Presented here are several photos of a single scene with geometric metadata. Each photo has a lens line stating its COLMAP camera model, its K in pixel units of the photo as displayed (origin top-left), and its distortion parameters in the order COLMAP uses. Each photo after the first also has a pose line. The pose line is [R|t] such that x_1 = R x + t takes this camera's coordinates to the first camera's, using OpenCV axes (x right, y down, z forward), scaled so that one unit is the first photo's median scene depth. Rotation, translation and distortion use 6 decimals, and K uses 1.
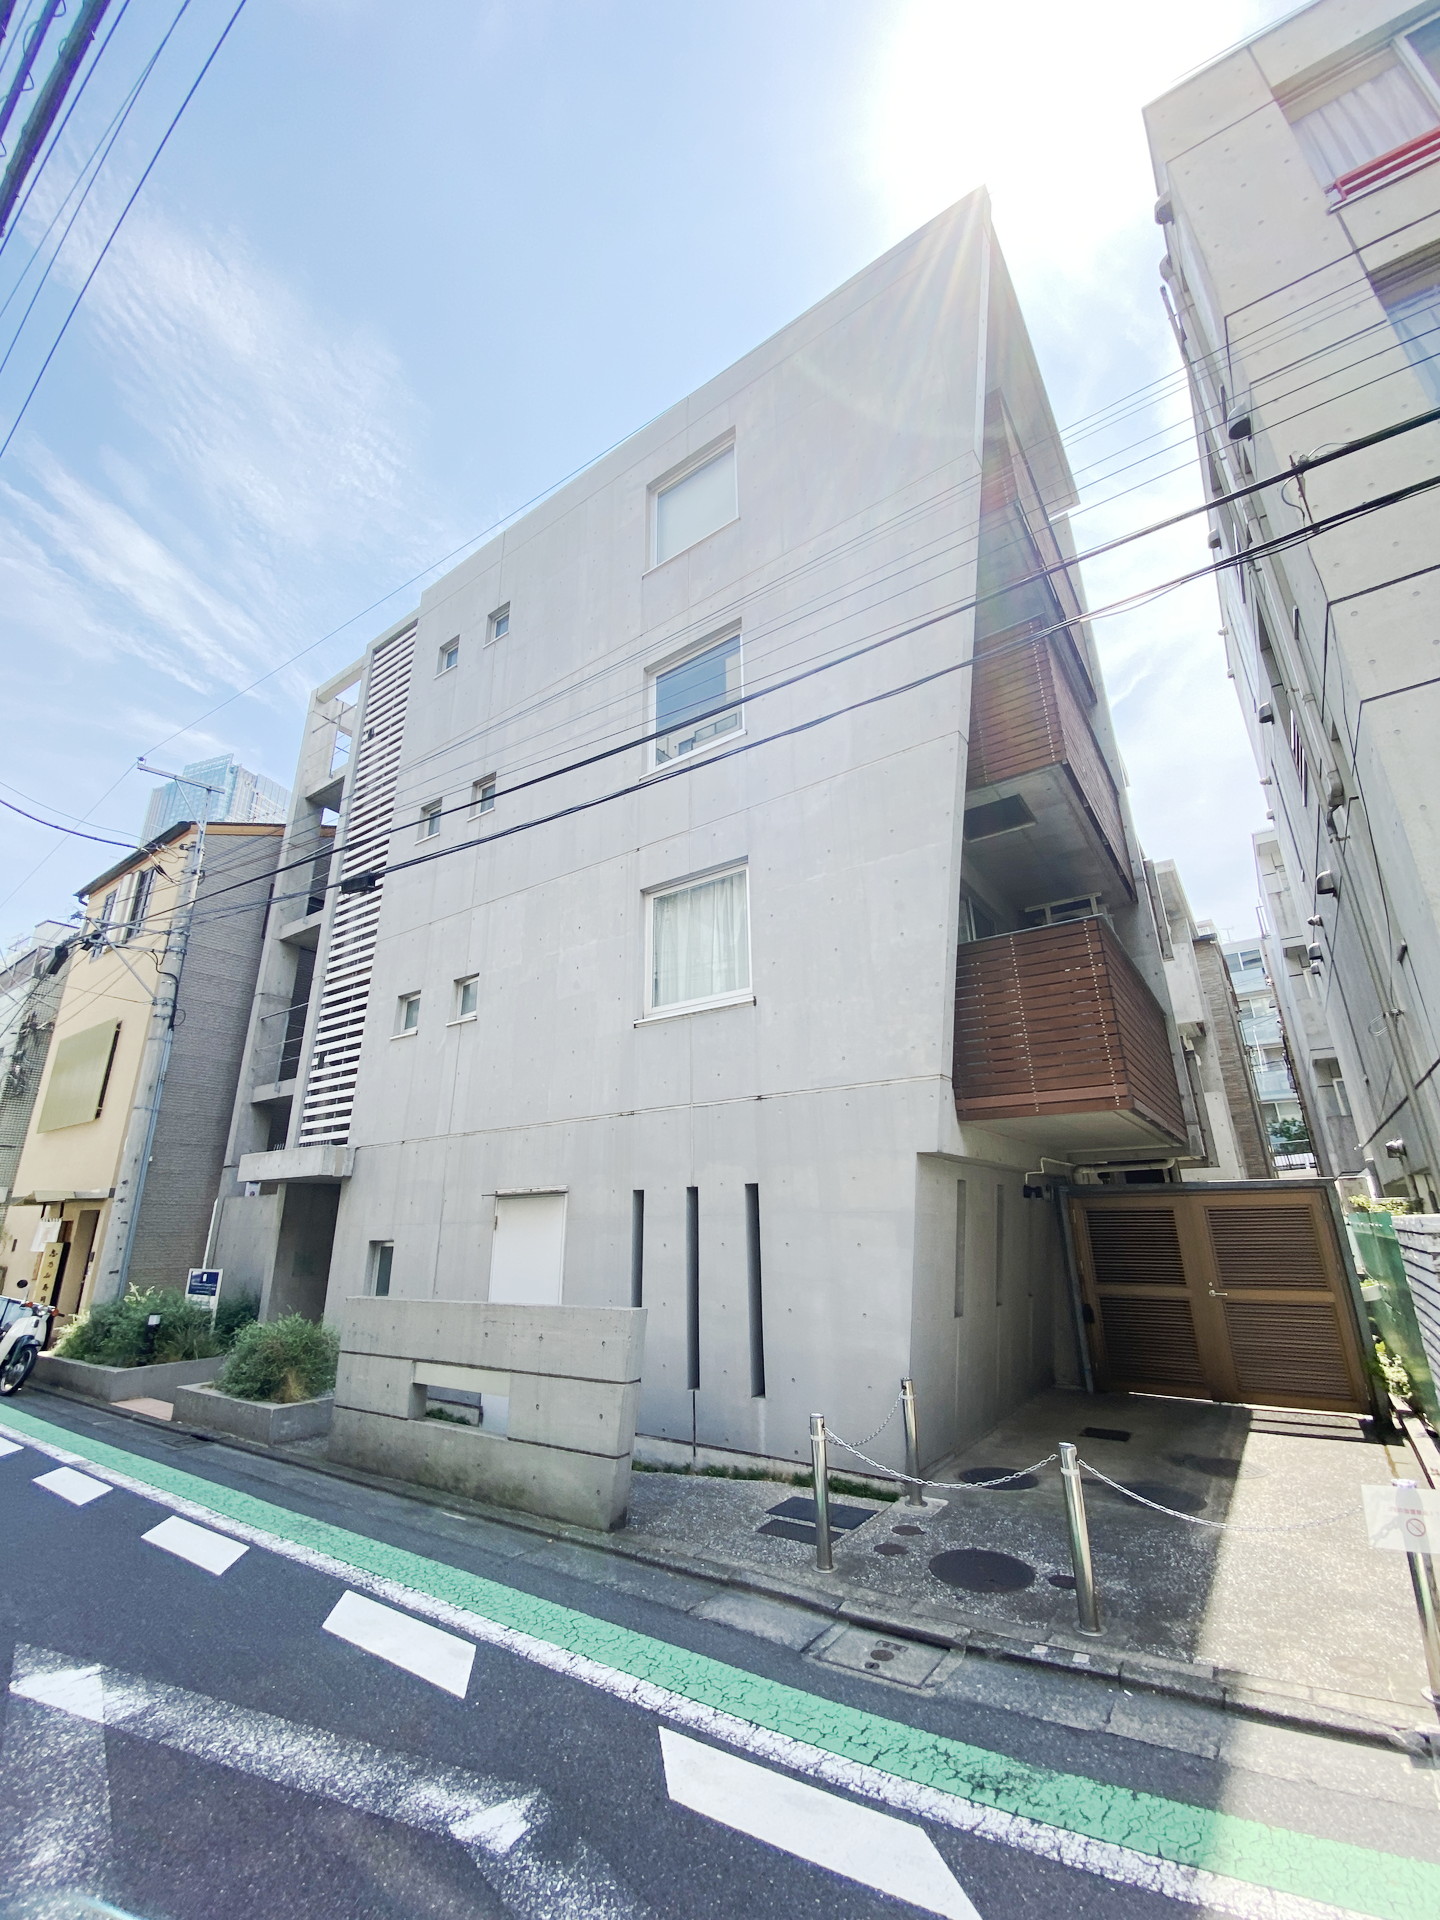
lens RADIAL K [[785.4, 0, 720.0], [0, 785.4, 960.0], [0, 0, 1]] dist [0.011638, -0.016060]
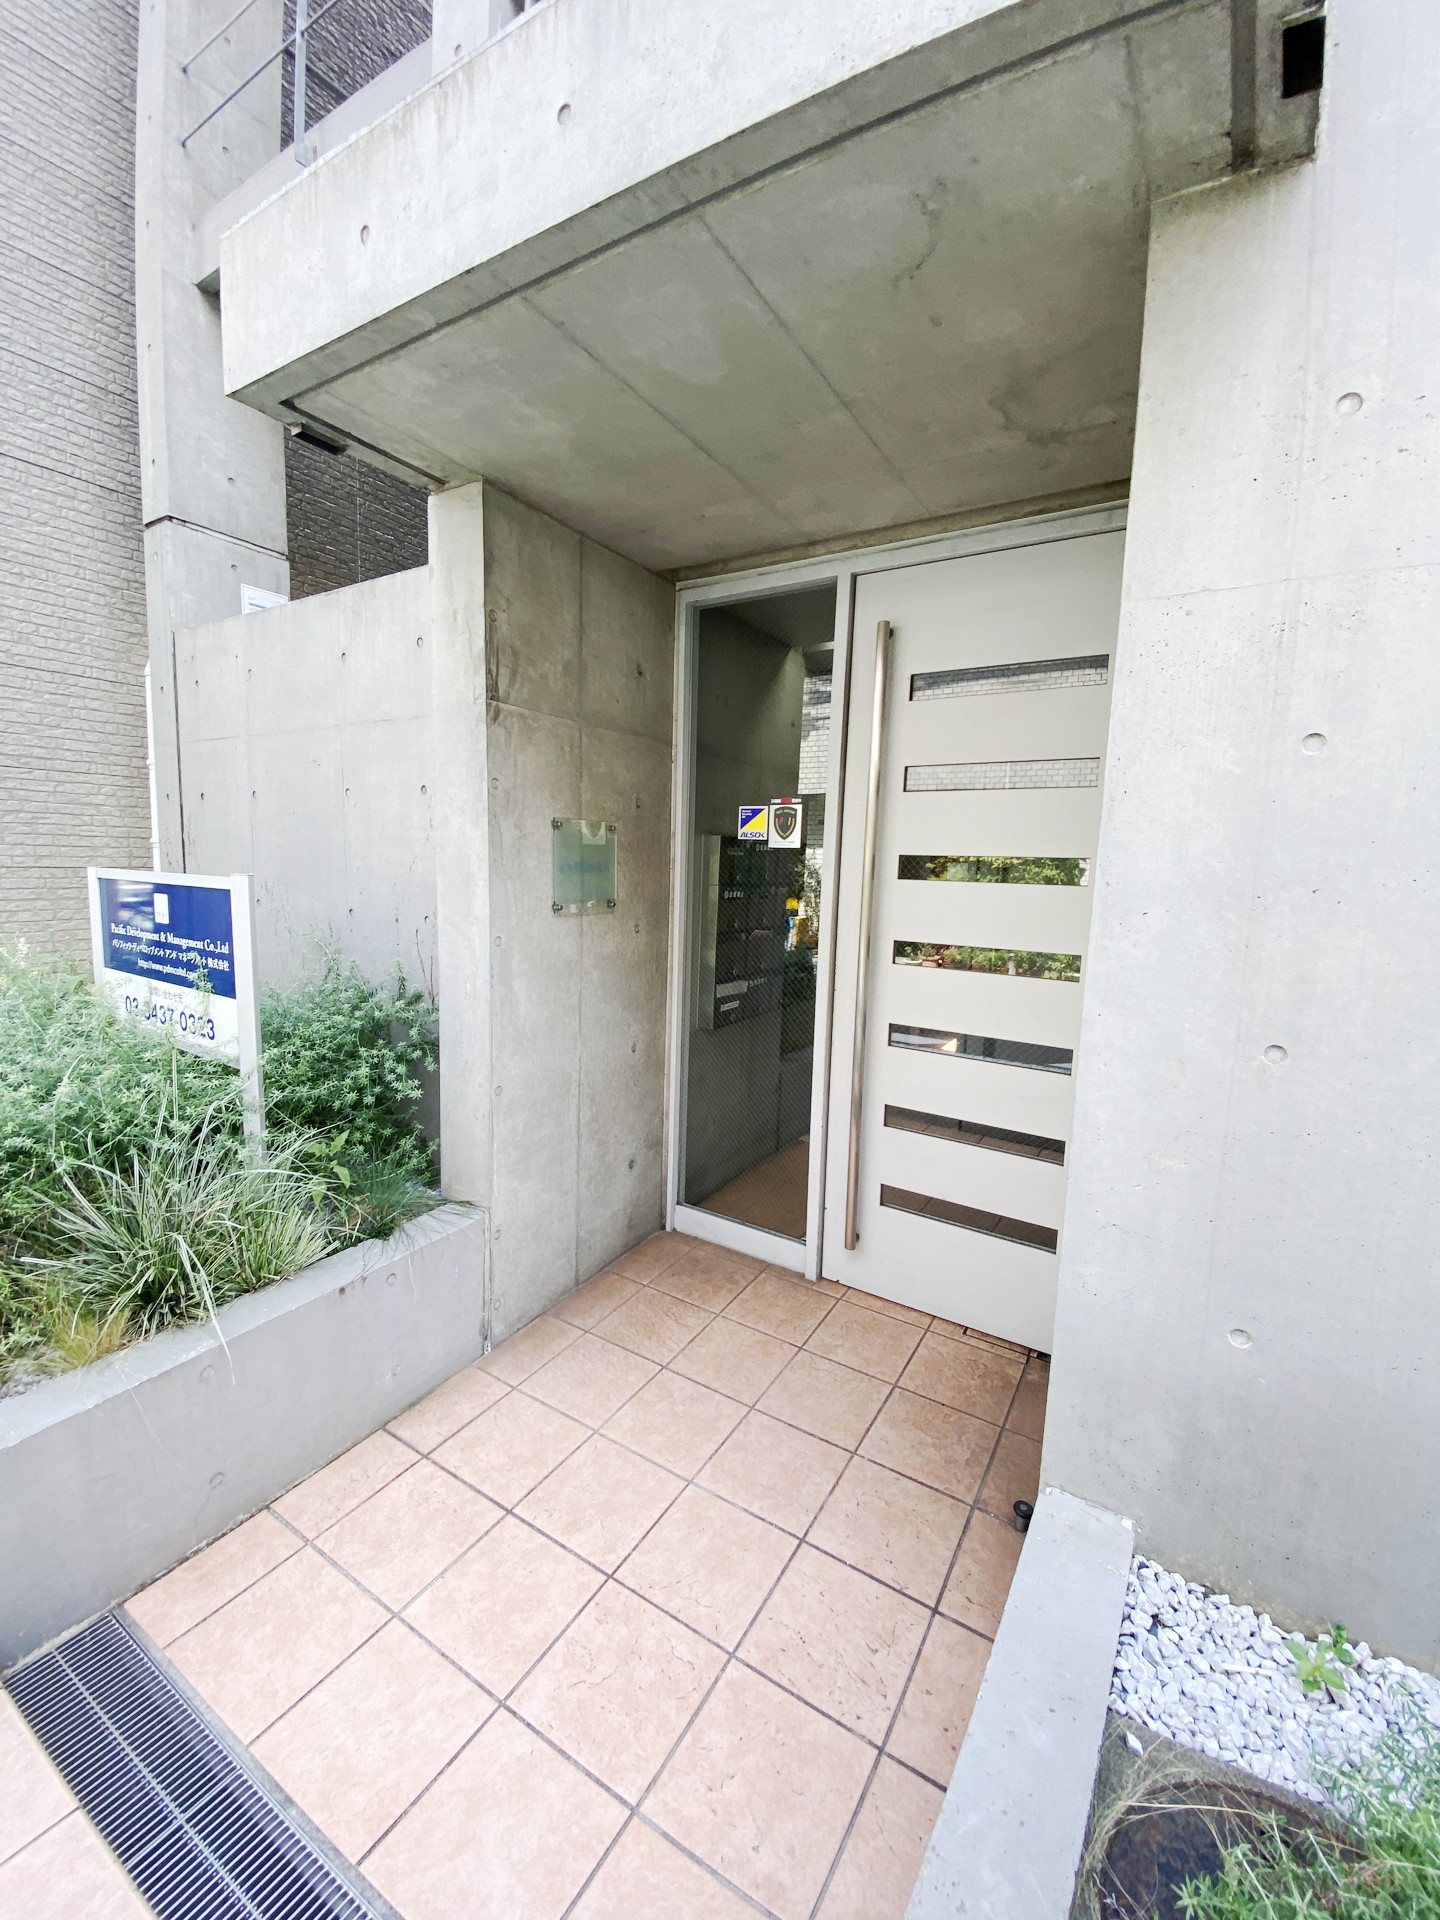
lens RADIAL K [[785.4, 0, 720.0], [0, 785.4, 960.0], [0, 0, 1]] dist [0.011638, -0.016060]
pose [[0.997539, 0.037188, 0.059444, -0.652233], [-0.059786, 0.894043, 0.443974, 0.395452], [-0.036635, -0.446435, 0.894066, 1.007098]]
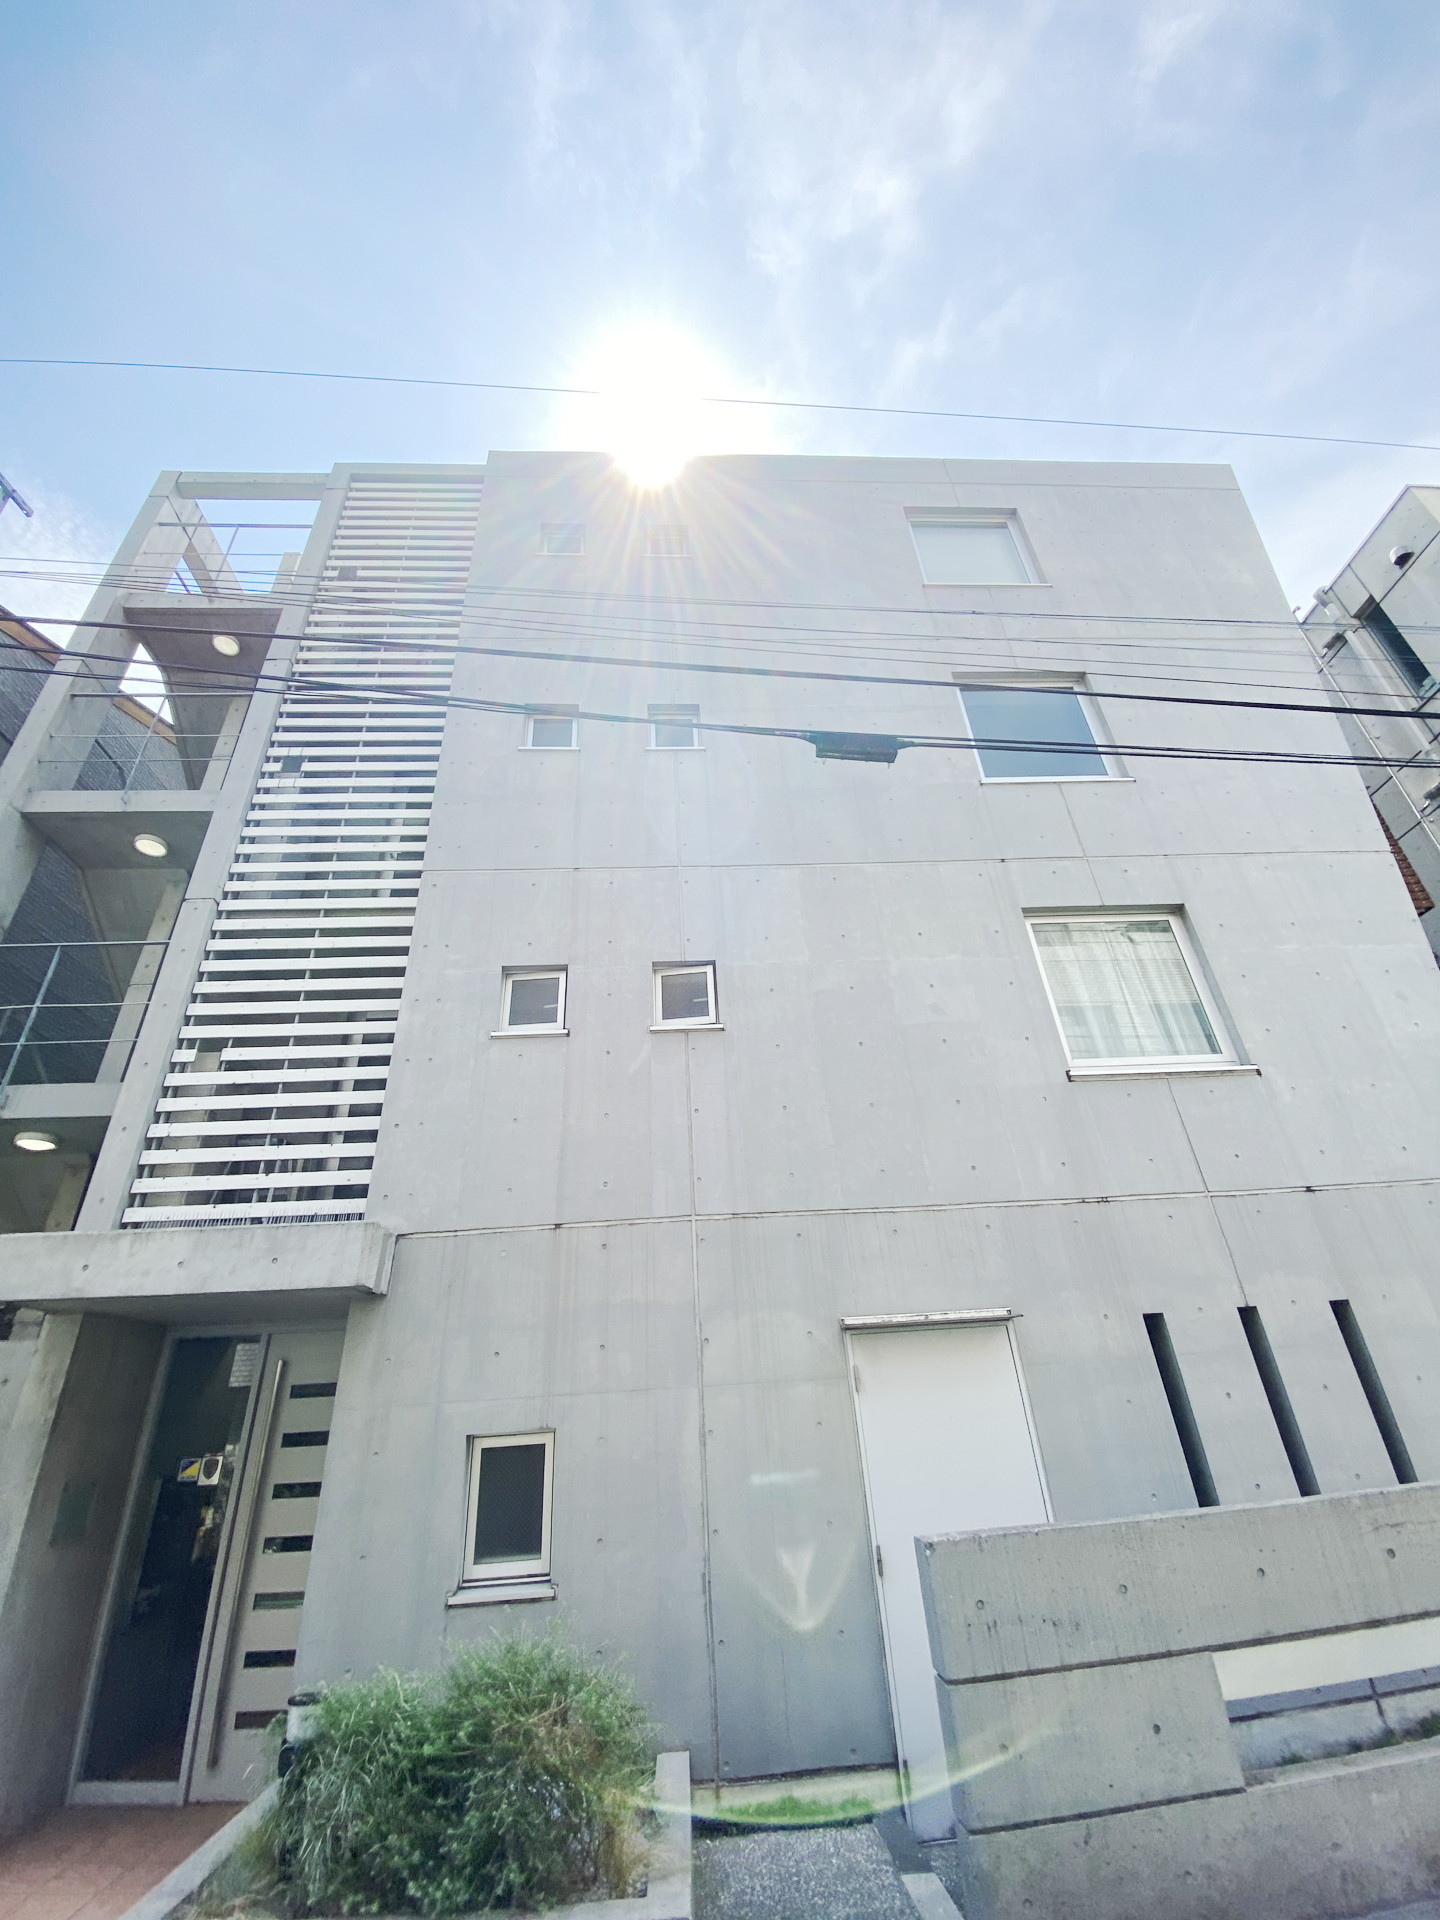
lens RADIAL K [[785.4, 0, 720.0], [0, 785.4, 960.0], [0, 0, 1]] dist [0.011638, -0.016060]
pose [[0.792265, 0.274160, 0.545117, -0.735884], [-0.156301, 0.954753, -0.253016, 0.199382], [-0.589819, 0.115254, 0.799268, 0.553363]]
